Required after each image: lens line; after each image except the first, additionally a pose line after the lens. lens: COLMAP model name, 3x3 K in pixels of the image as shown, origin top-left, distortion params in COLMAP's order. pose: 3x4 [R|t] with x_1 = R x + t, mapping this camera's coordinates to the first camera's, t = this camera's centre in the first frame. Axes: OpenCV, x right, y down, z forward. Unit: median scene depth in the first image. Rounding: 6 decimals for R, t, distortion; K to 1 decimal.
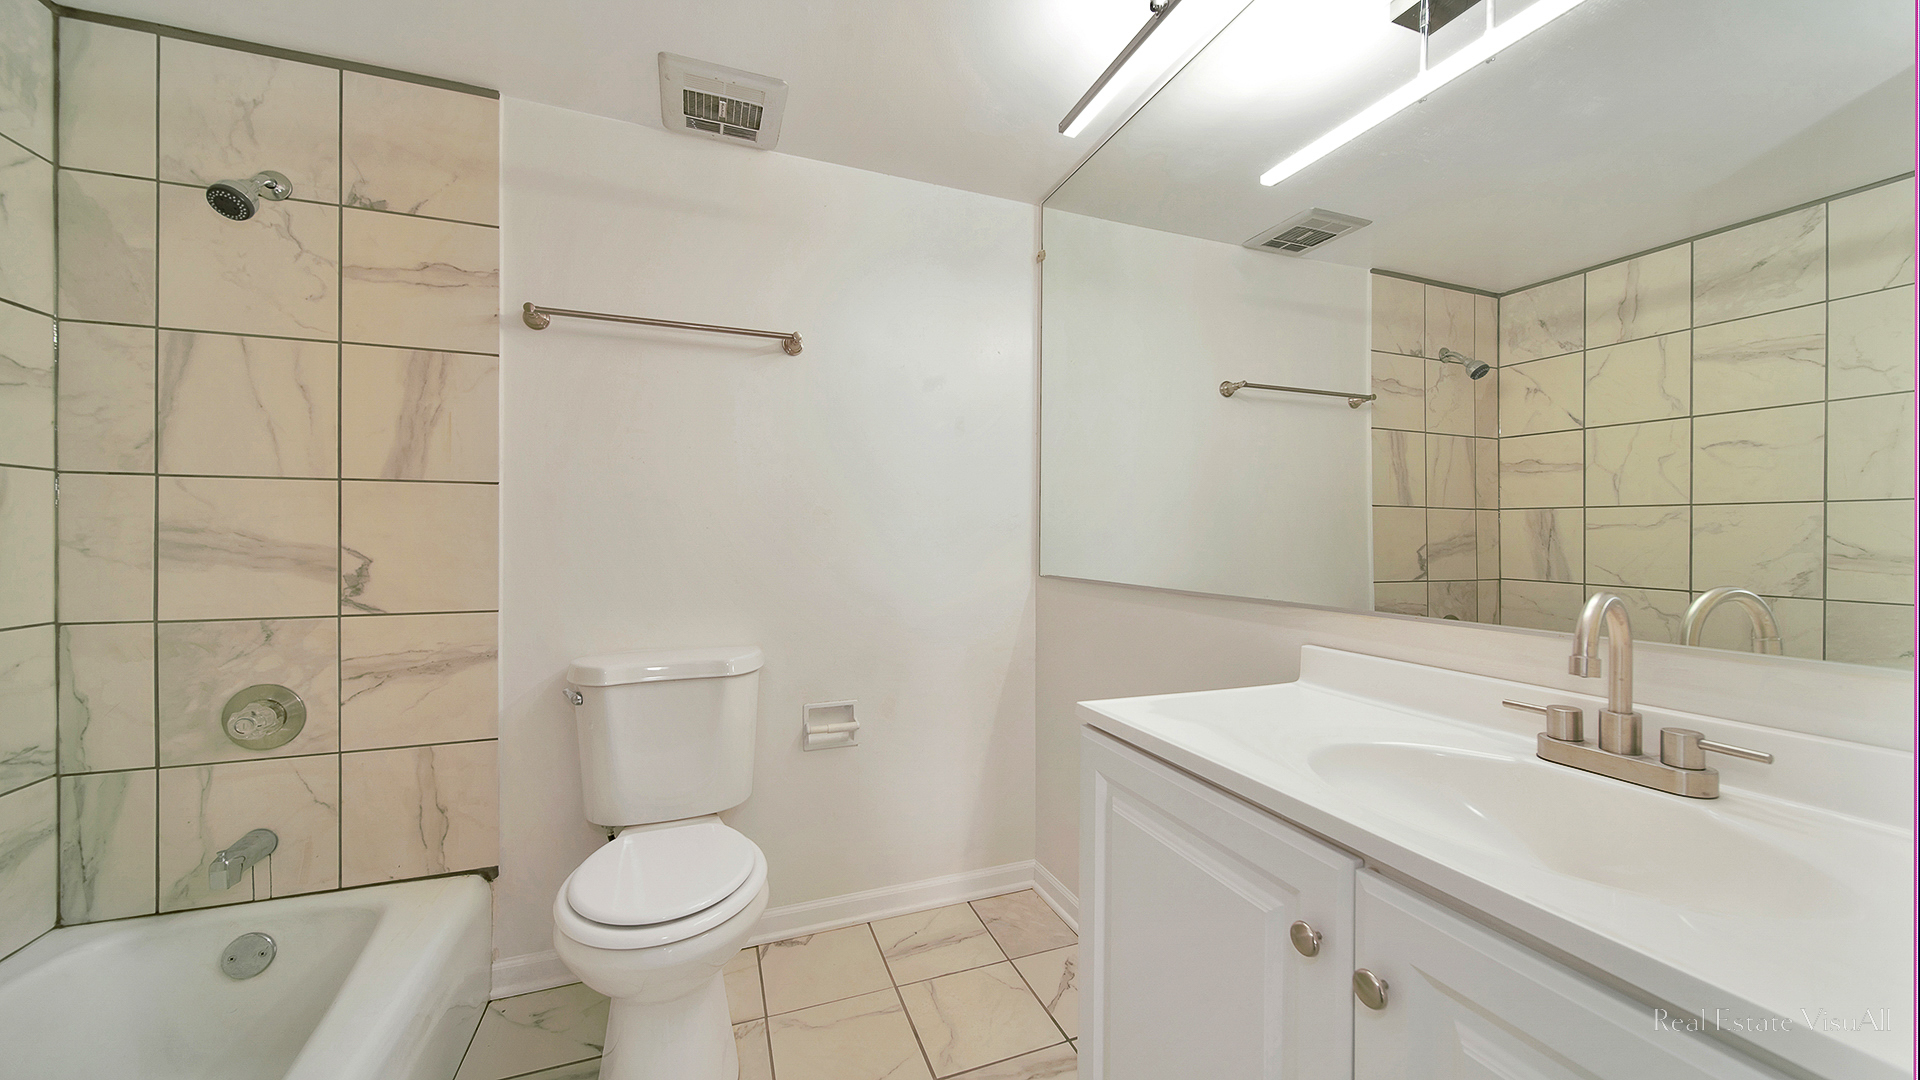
lens RADIAL K [[685.0, 0, 960.0], [0, 685.0, 540.0], [0, 0, 1]] dist [-0.003040, -0.000622]
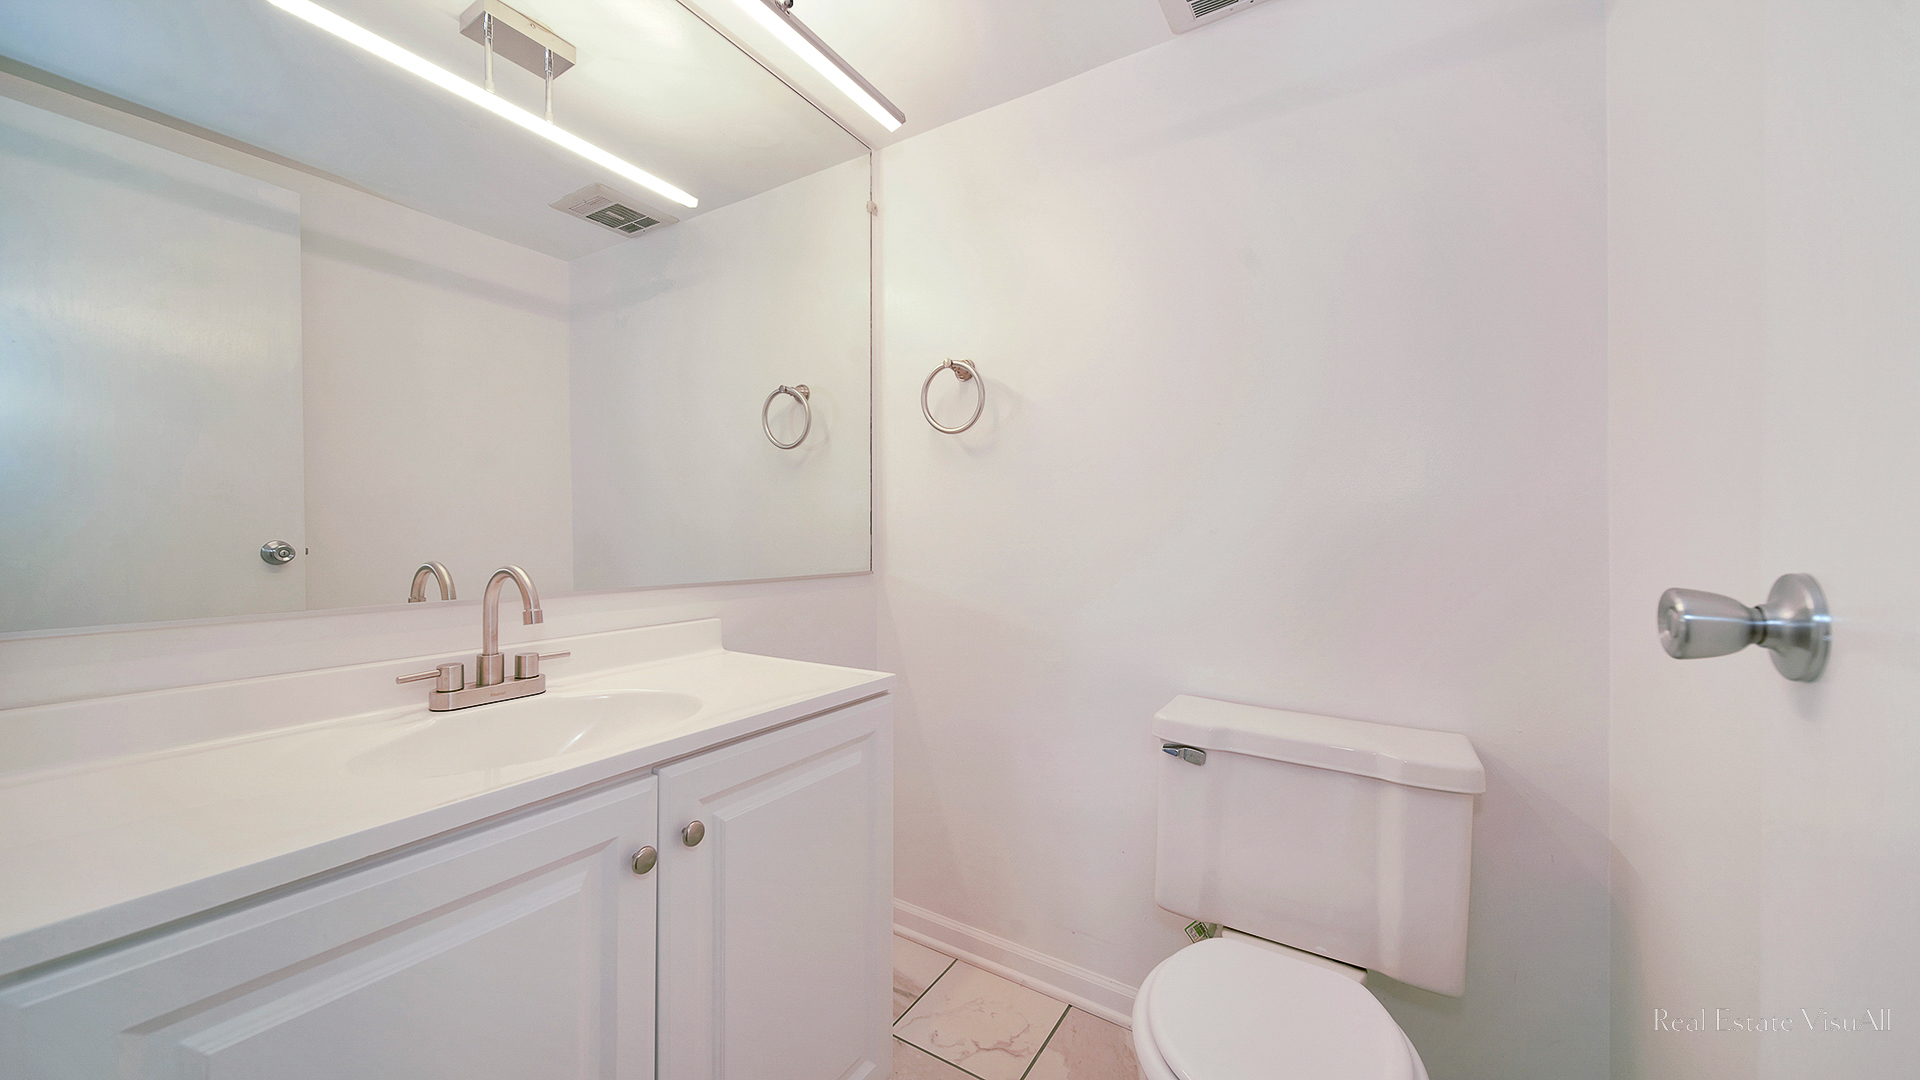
lens RADIAL K [[685.0, 0, 960.0], [0, 685.0, 540.0], [0, 0, 1]] dist [-0.003040, -0.000622]
pose [[-0.613749, -0.013747, 0.789381, -0.672325], [-0.003953, 0.999889, 0.014340, 0.005995], [-0.789491, 0.005681, -0.613736, 1.136757]]
